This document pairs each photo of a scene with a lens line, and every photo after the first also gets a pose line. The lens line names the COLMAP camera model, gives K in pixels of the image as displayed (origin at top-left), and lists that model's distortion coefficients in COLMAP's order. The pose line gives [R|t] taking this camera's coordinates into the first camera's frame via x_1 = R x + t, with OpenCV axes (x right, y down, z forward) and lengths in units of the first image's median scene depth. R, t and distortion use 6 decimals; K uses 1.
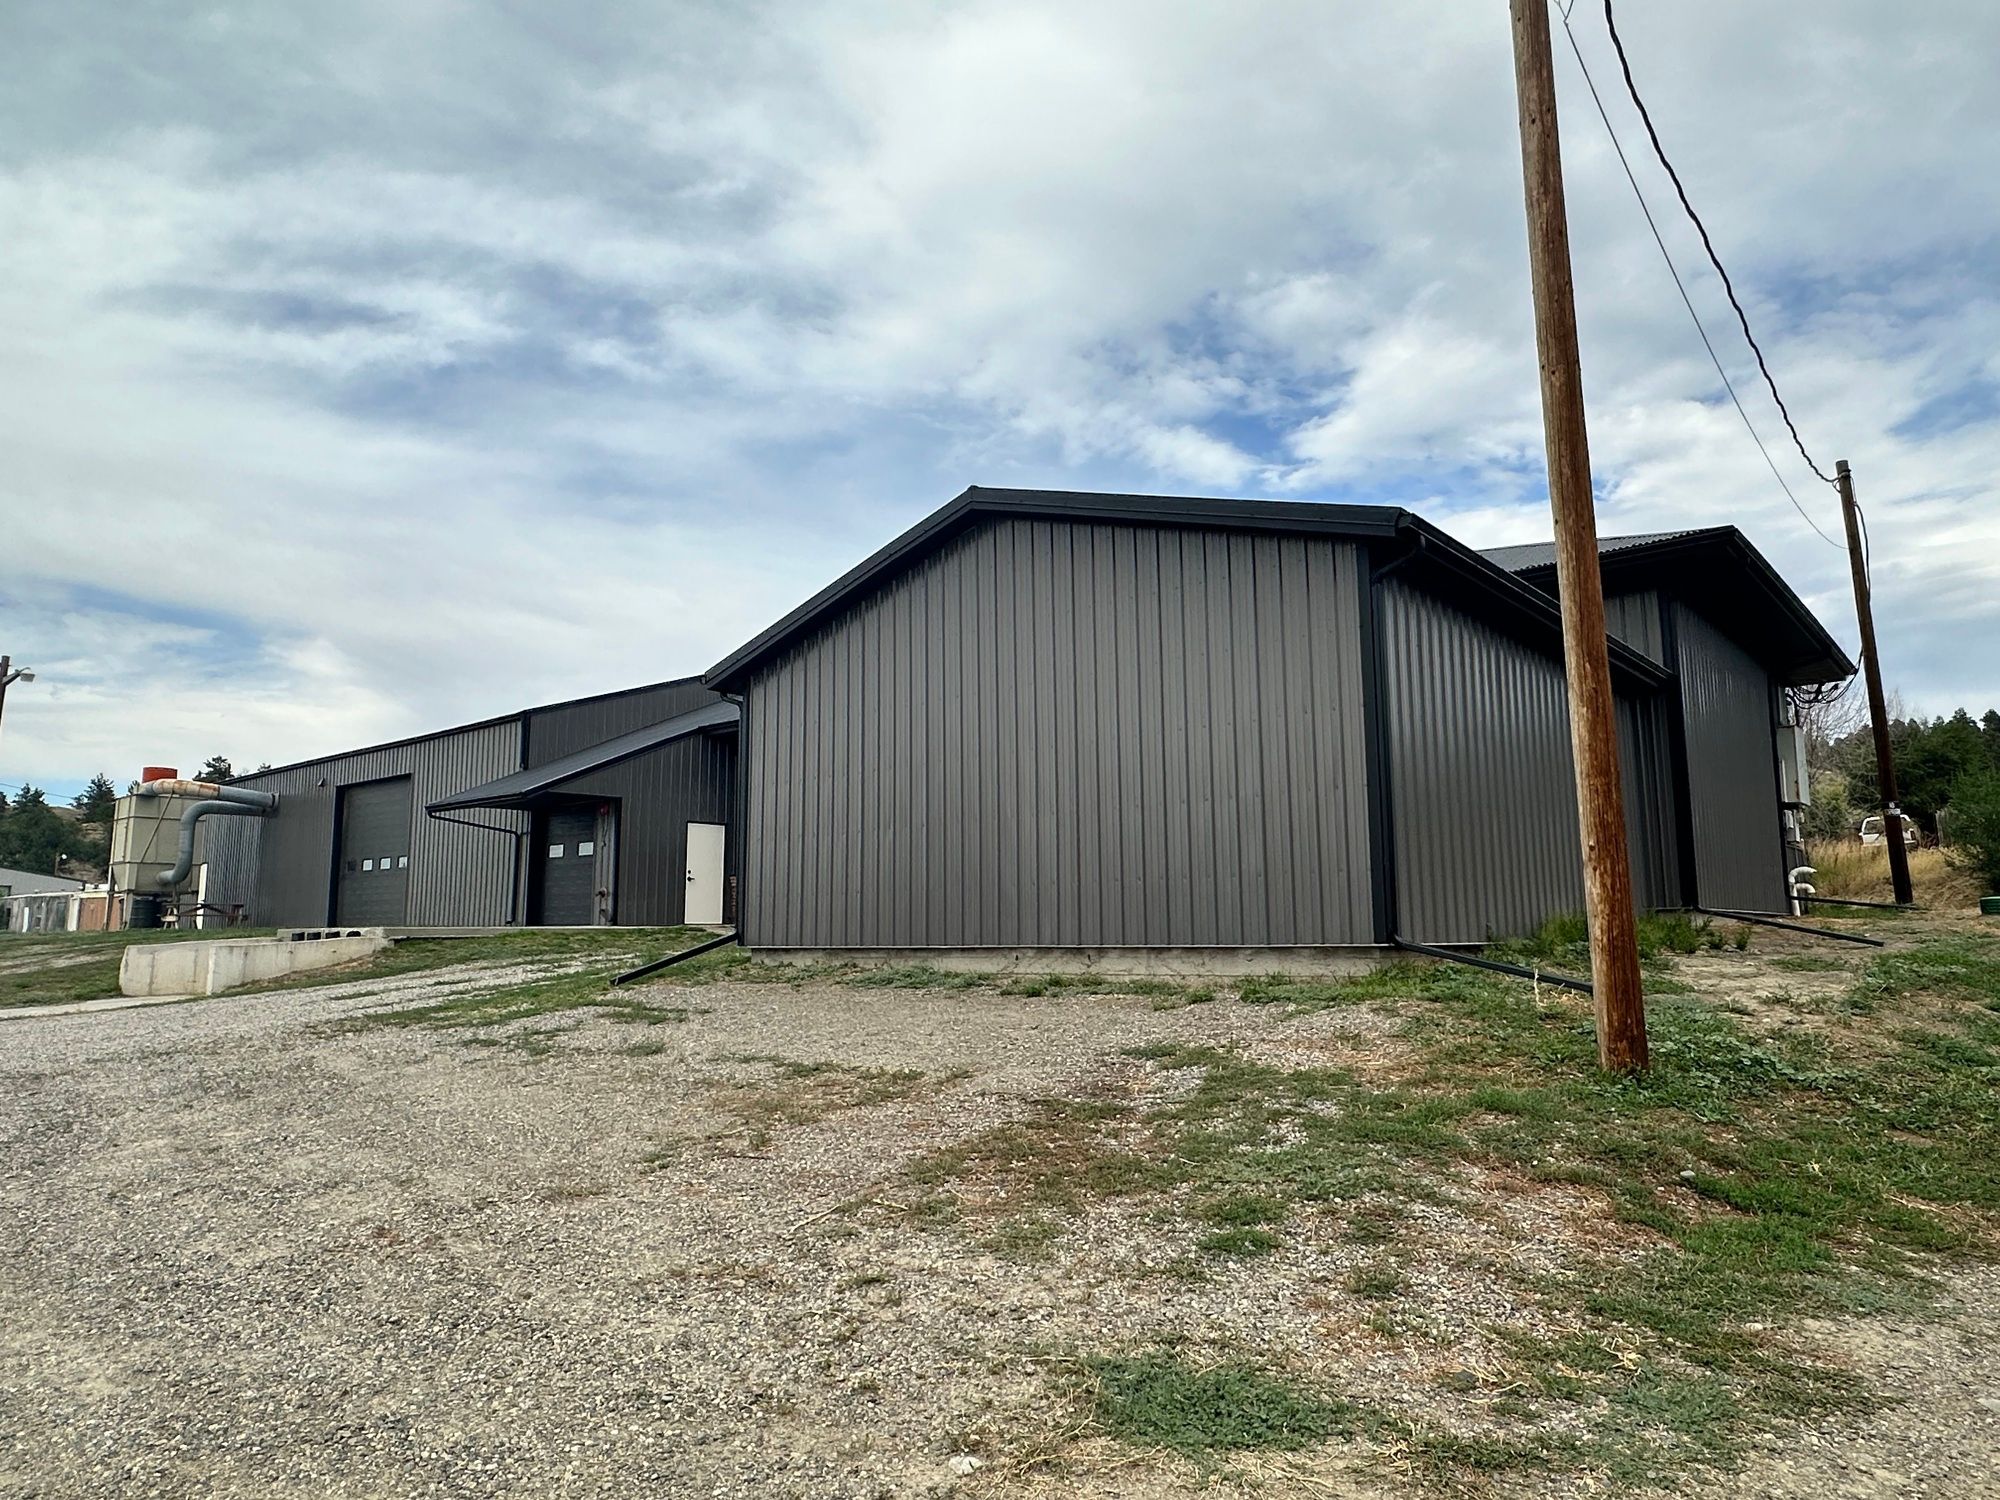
lens RADIAL K [[1185.3, 0, 1021.9], [0, 1185.3, 734.2], [0, 0, 1]] dist [-0.002978, -0.008607]
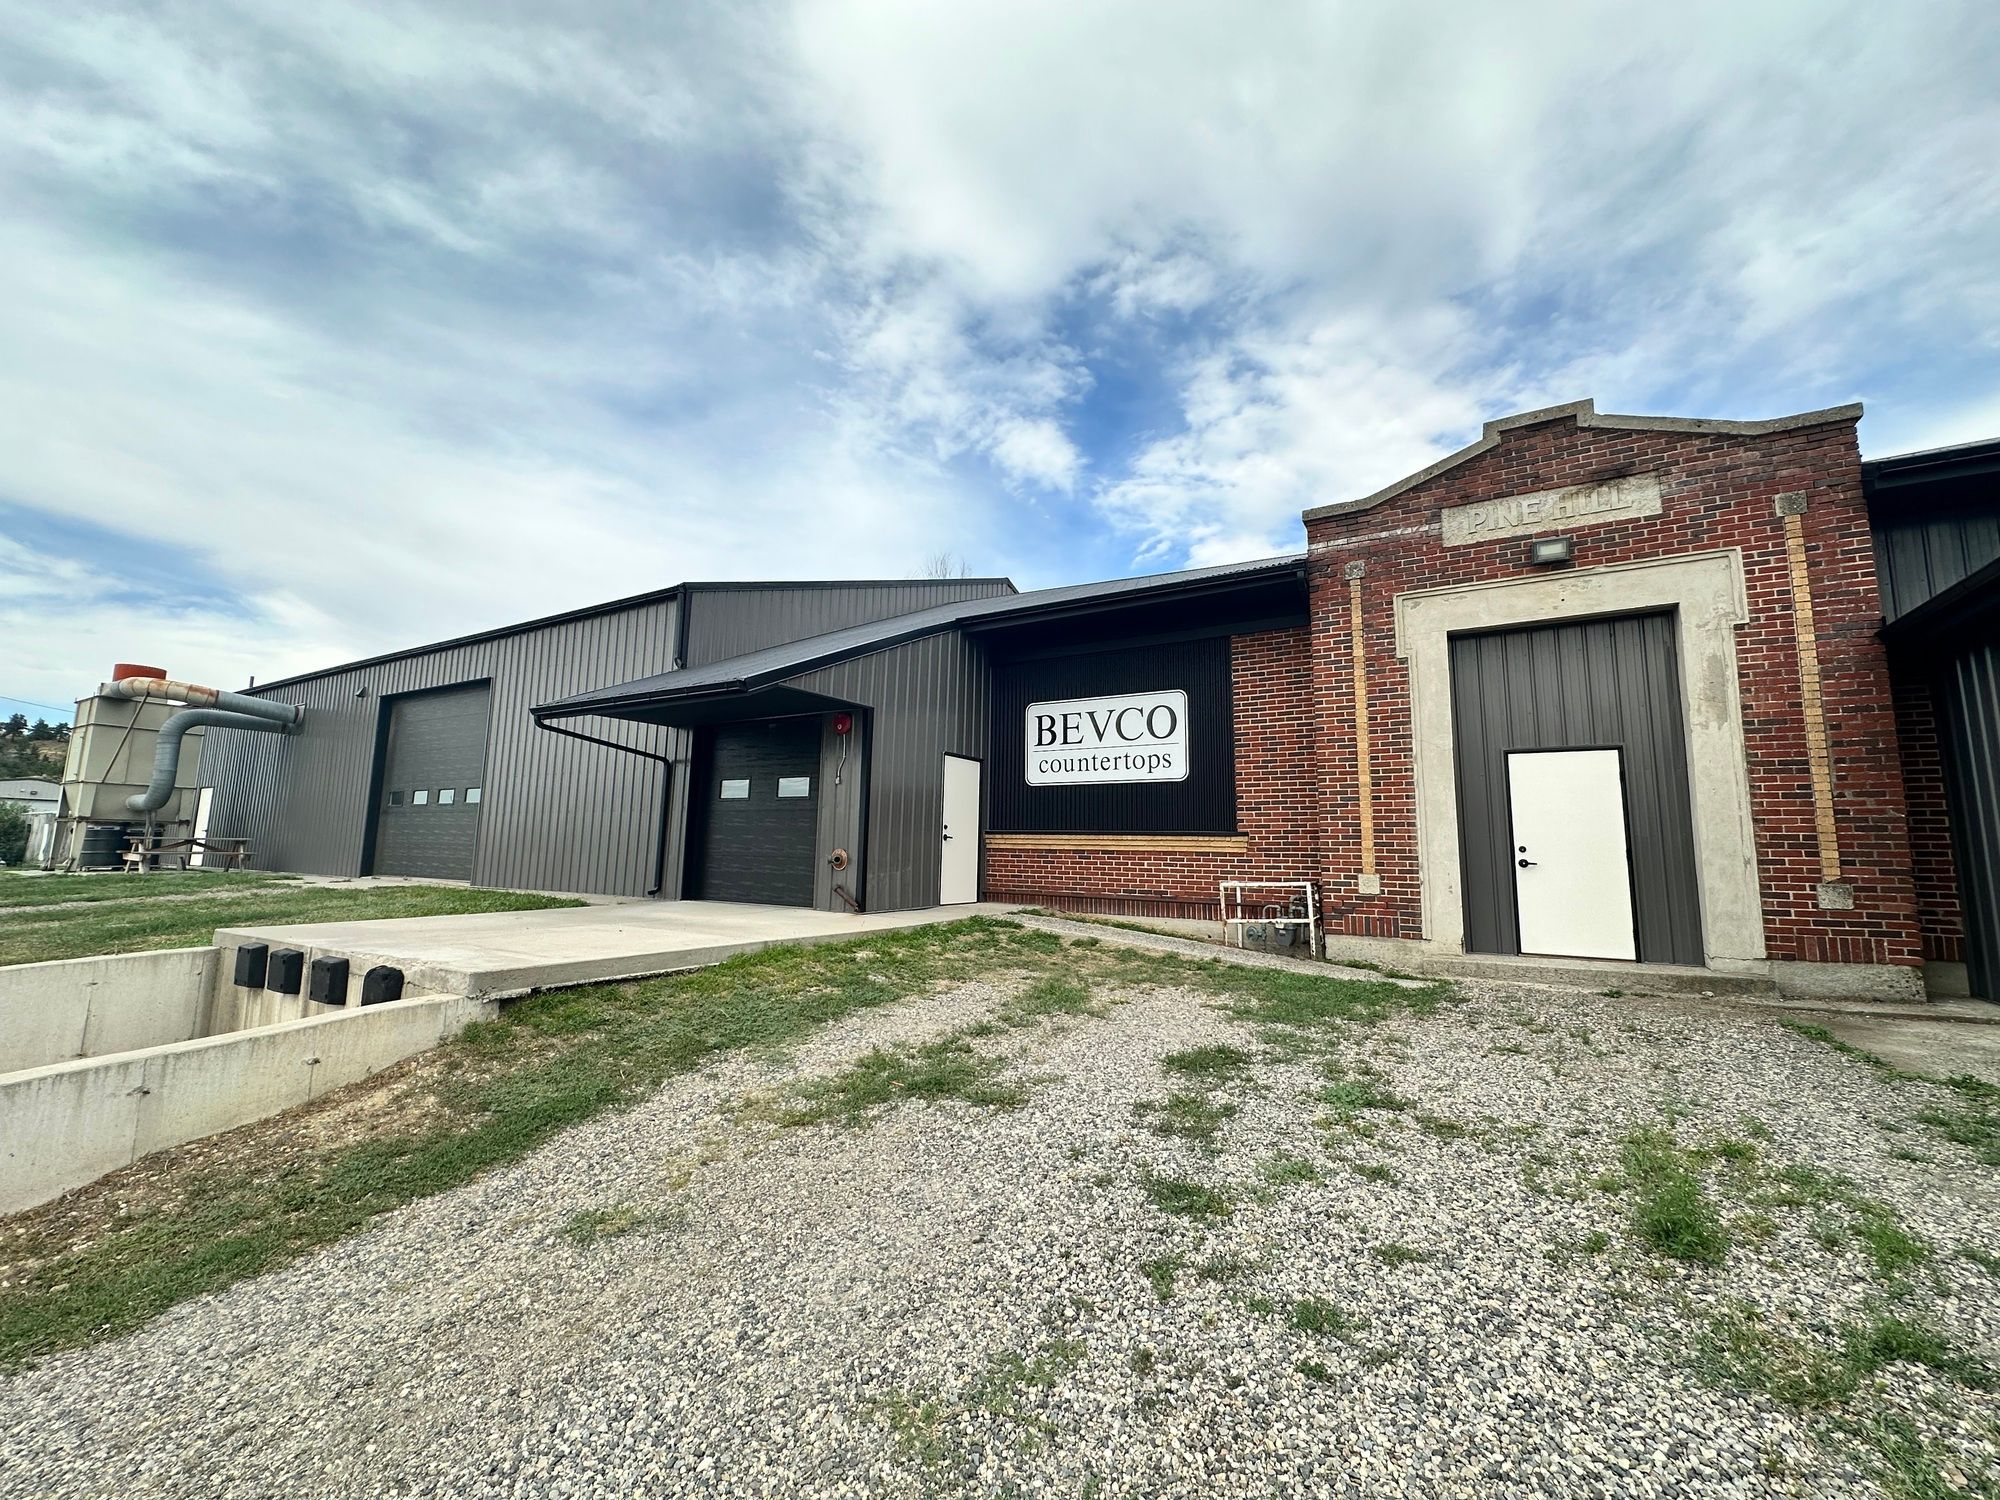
lens RADIAL K [[789.1, 0, 982.8], [0, 789.1, 744.6], [0, 0, 1]] dist [-0.002305, 0.001010]
pose [[0.989600, 0.047123, 0.135910, -0.236899], [-0.050358, 0.998522, 0.020462, 0.042979], [-0.134745, -0.027093, 0.990510, 0.401798]]
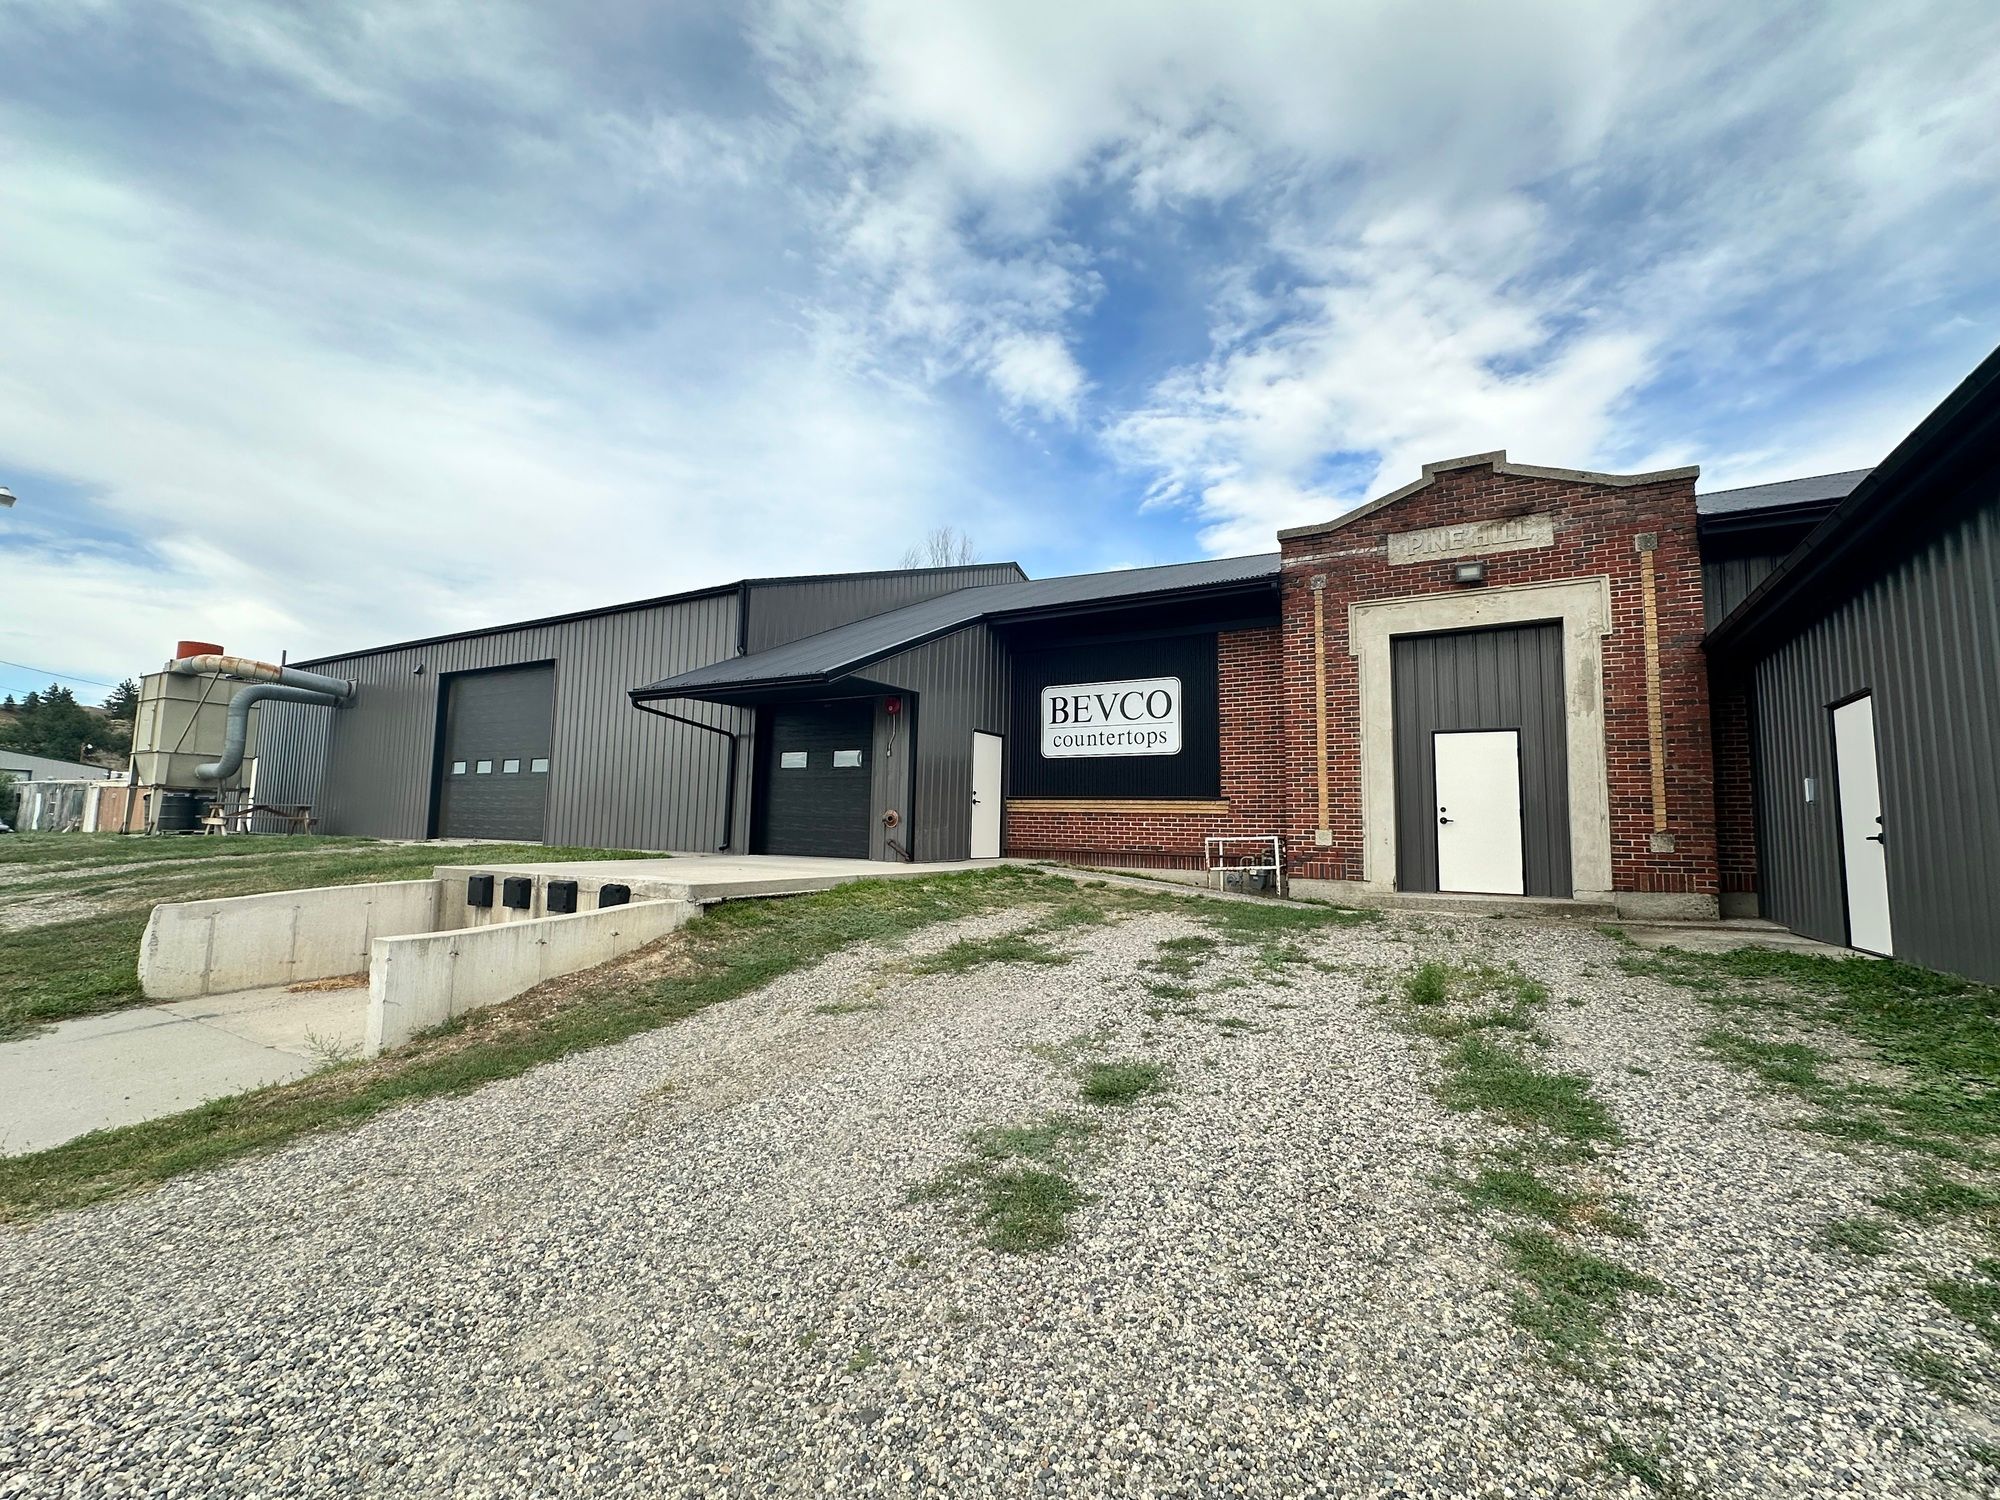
lens RADIAL K [[789.1, 0, 1006.8], [0, 789.1, 745.5], [0, 0, 1]] dist [-0.002305, 0.001010]
pose [[0.984139, 0.046200, 0.171277, -0.258048], [-0.056237, 0.996944, 0.054215, 0.039809], [-0.168249, -0.062987, 0.983730, 0.347520]]
